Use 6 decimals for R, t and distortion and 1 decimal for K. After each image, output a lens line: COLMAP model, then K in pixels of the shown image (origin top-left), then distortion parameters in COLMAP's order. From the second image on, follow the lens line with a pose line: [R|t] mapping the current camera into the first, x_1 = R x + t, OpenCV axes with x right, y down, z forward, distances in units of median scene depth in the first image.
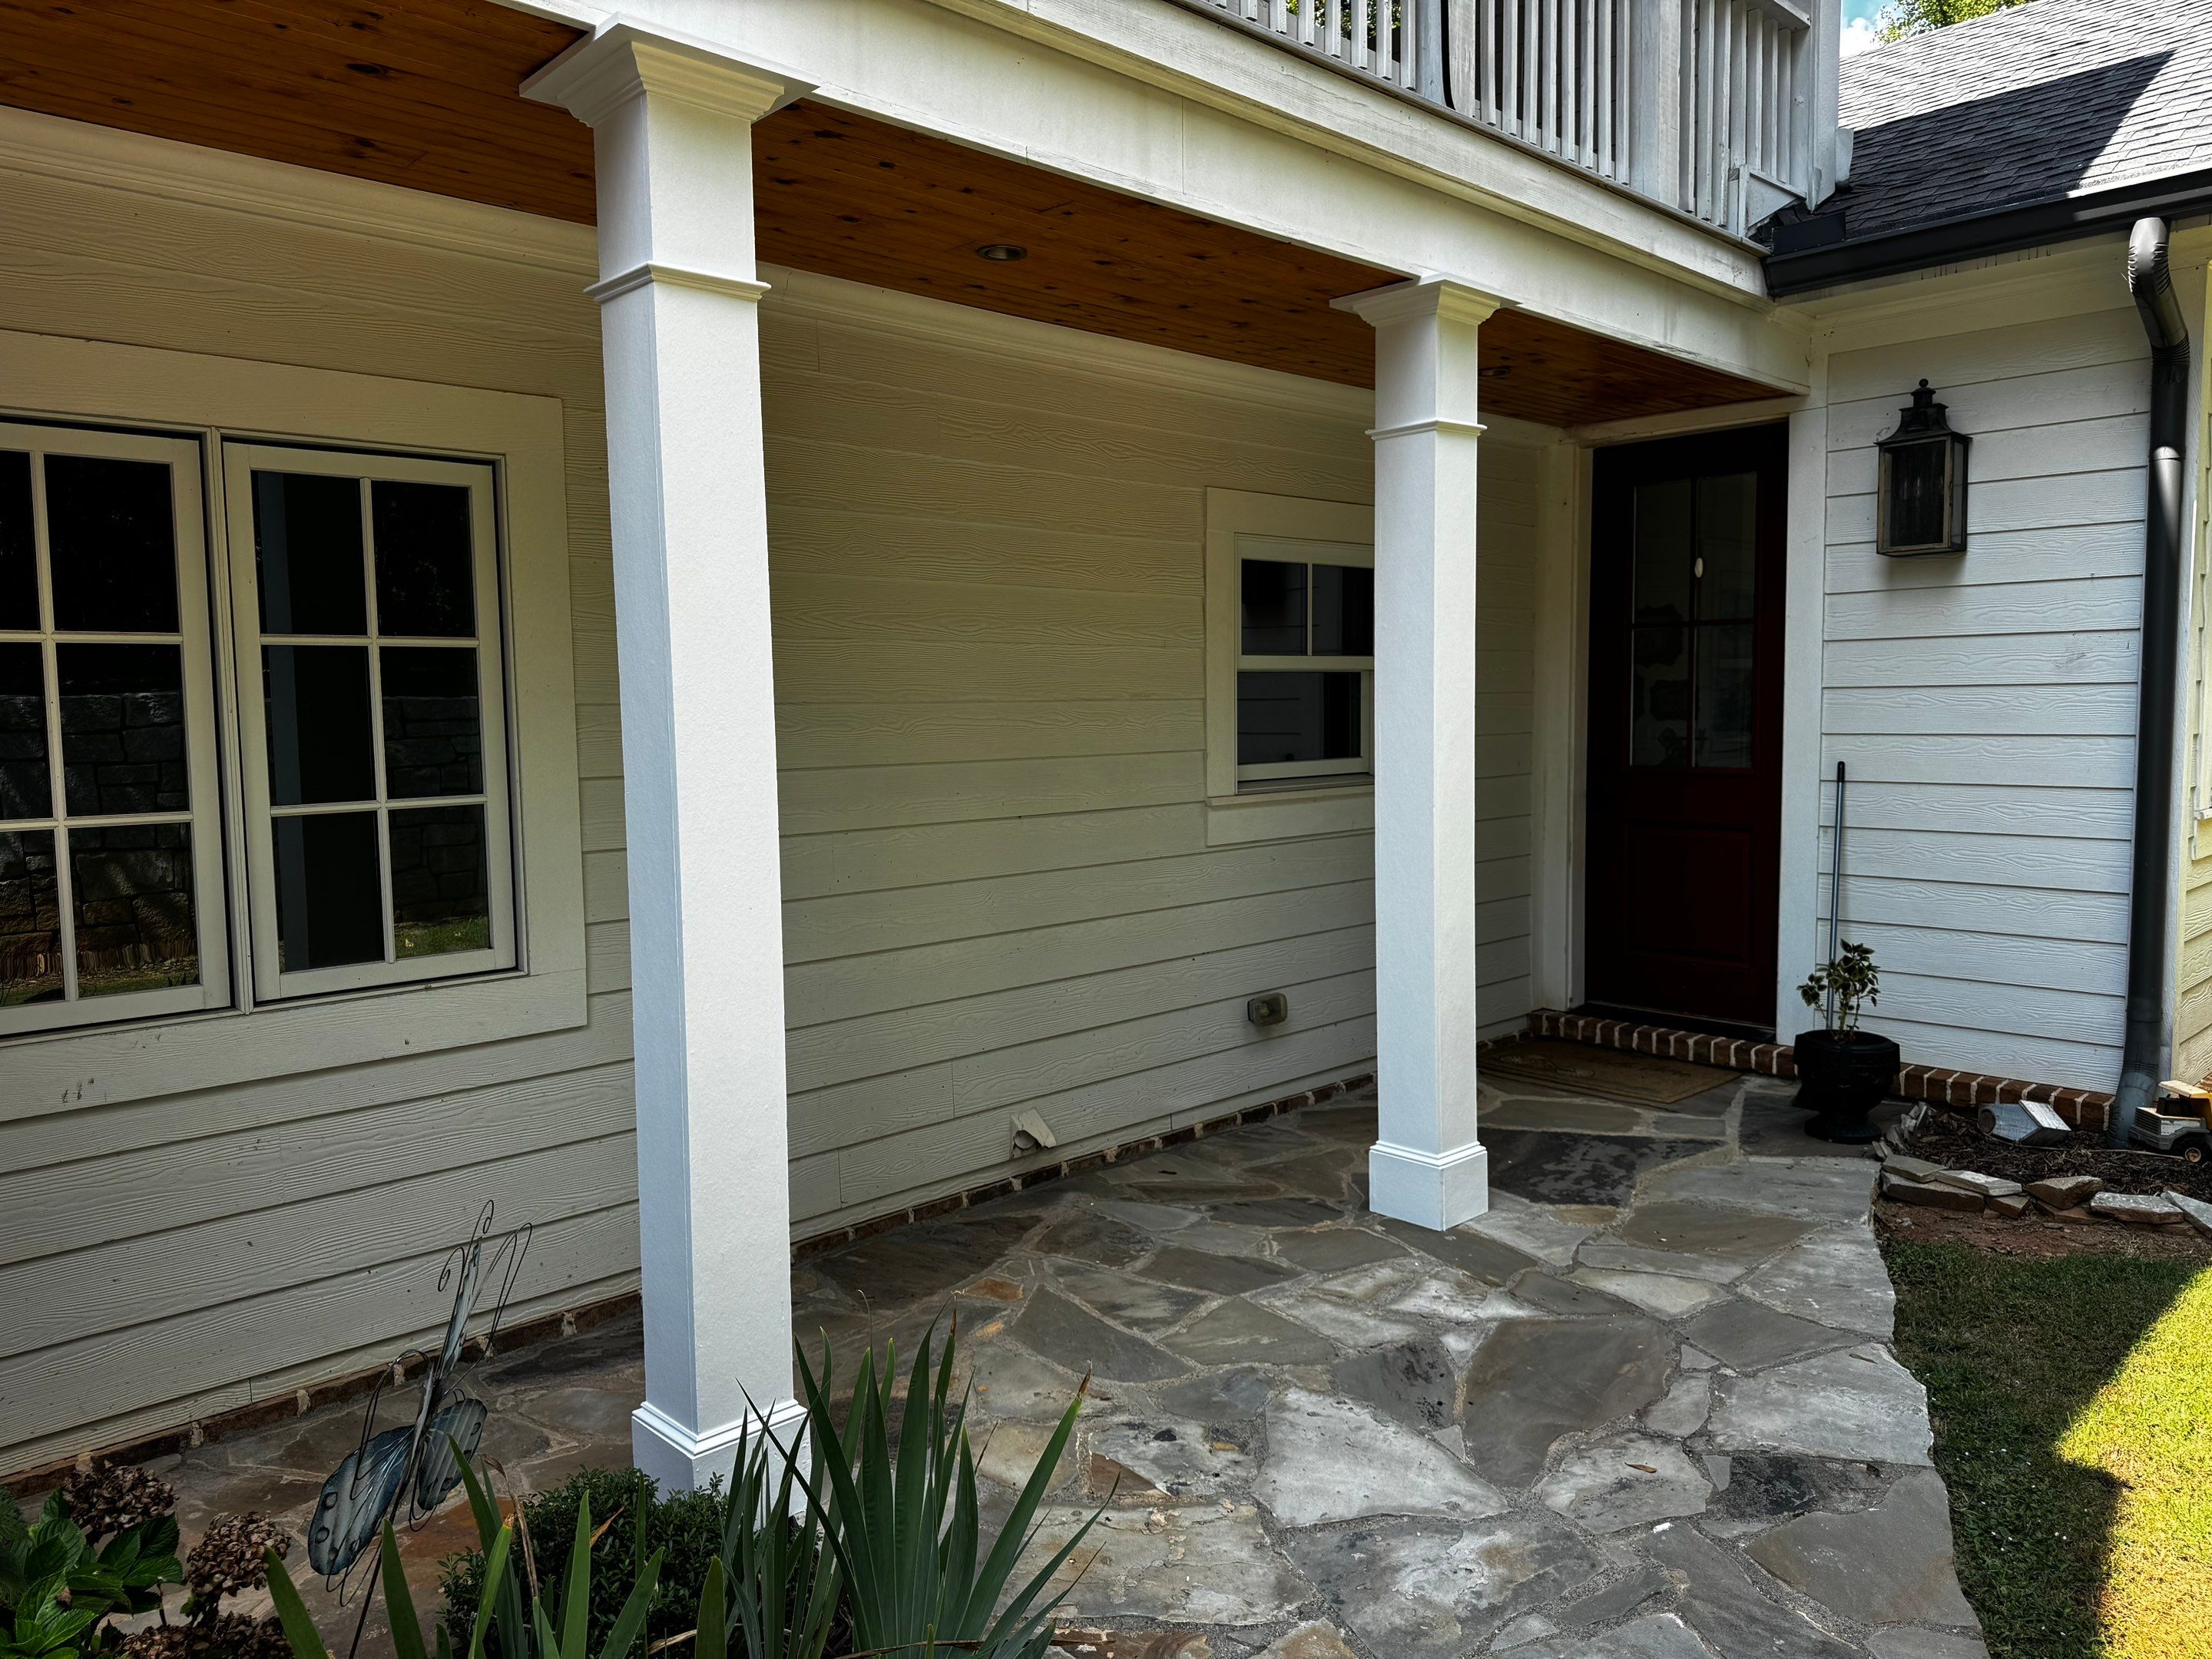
lens RADIAL K [[1552.7, 0, 1106.0], [0, 1552.7, 829.5], [0, 0, 1]] dist [0.070903, -0.094802]
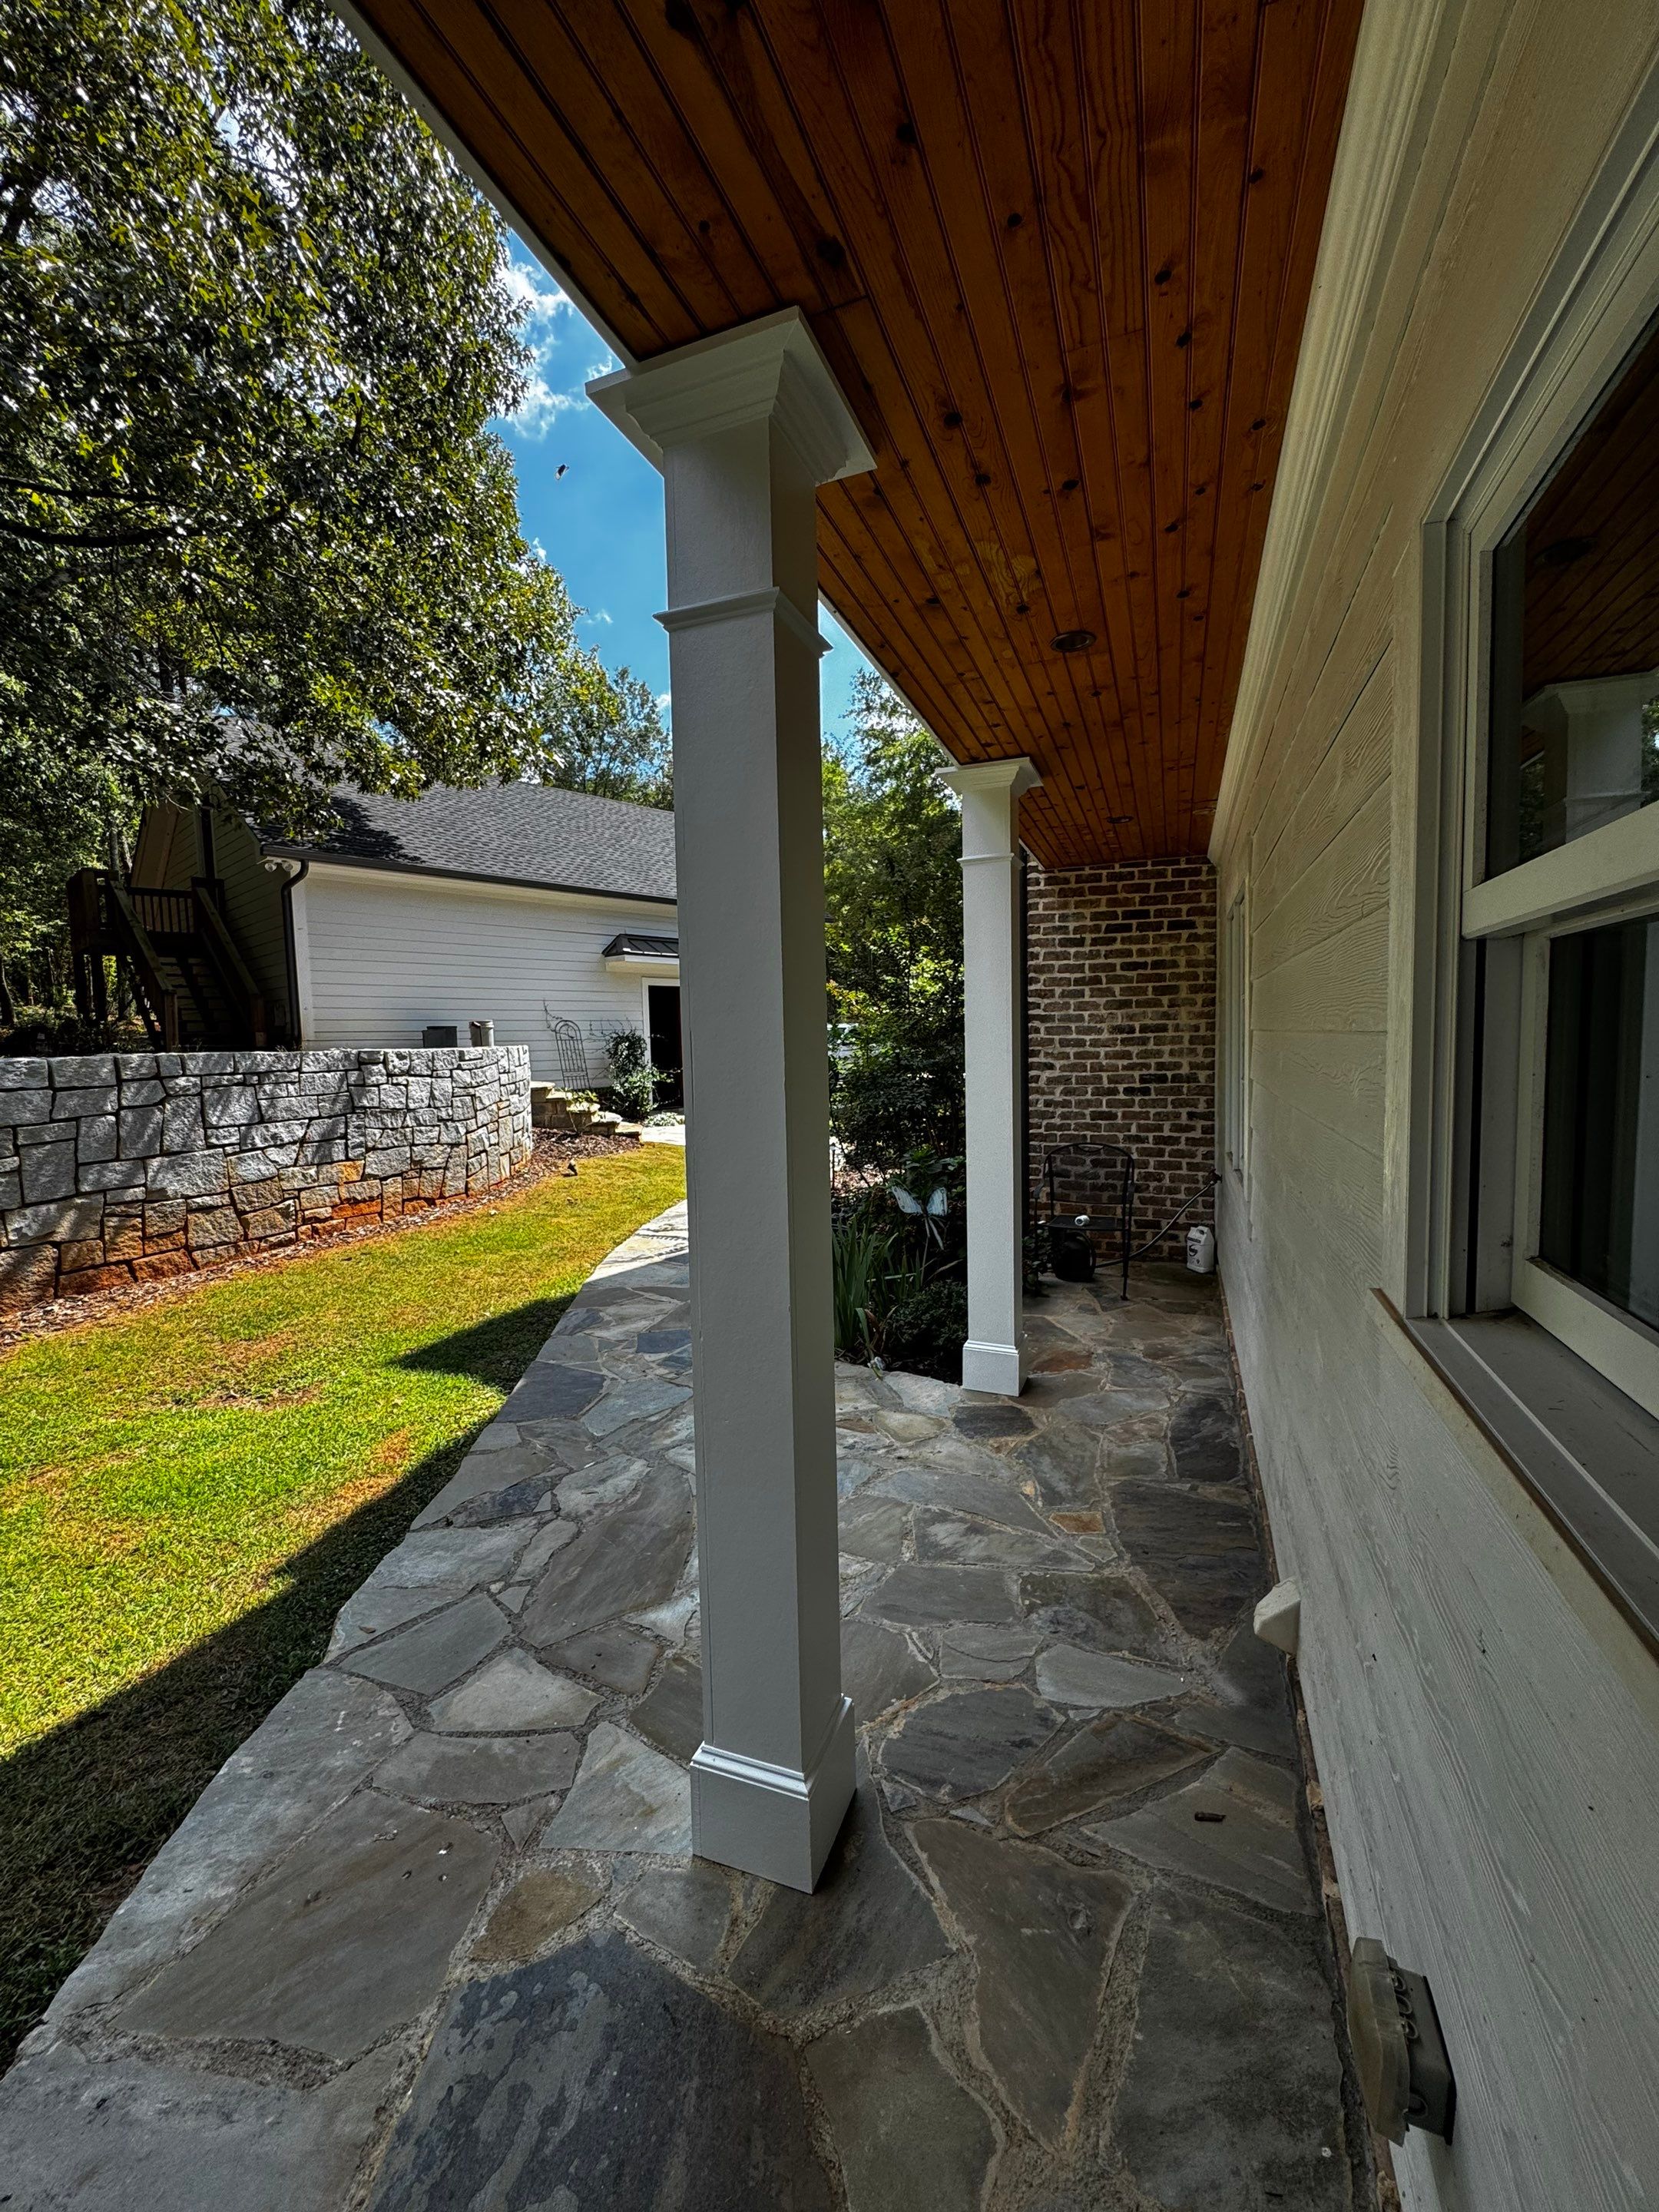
lens RADIAL K [[881.8, 0, 829.5], [0, 881.8, 1106.0], [0, 0, 1]] dist [-0.003574, 0.000266]
pose [[-0.906176, 0.069187, -0.417203, 0.373402], [-0.000388, 0.986390, 0.164420, -0.138985], [0.422901, 0.149156, -0.893816, 1.503246]]
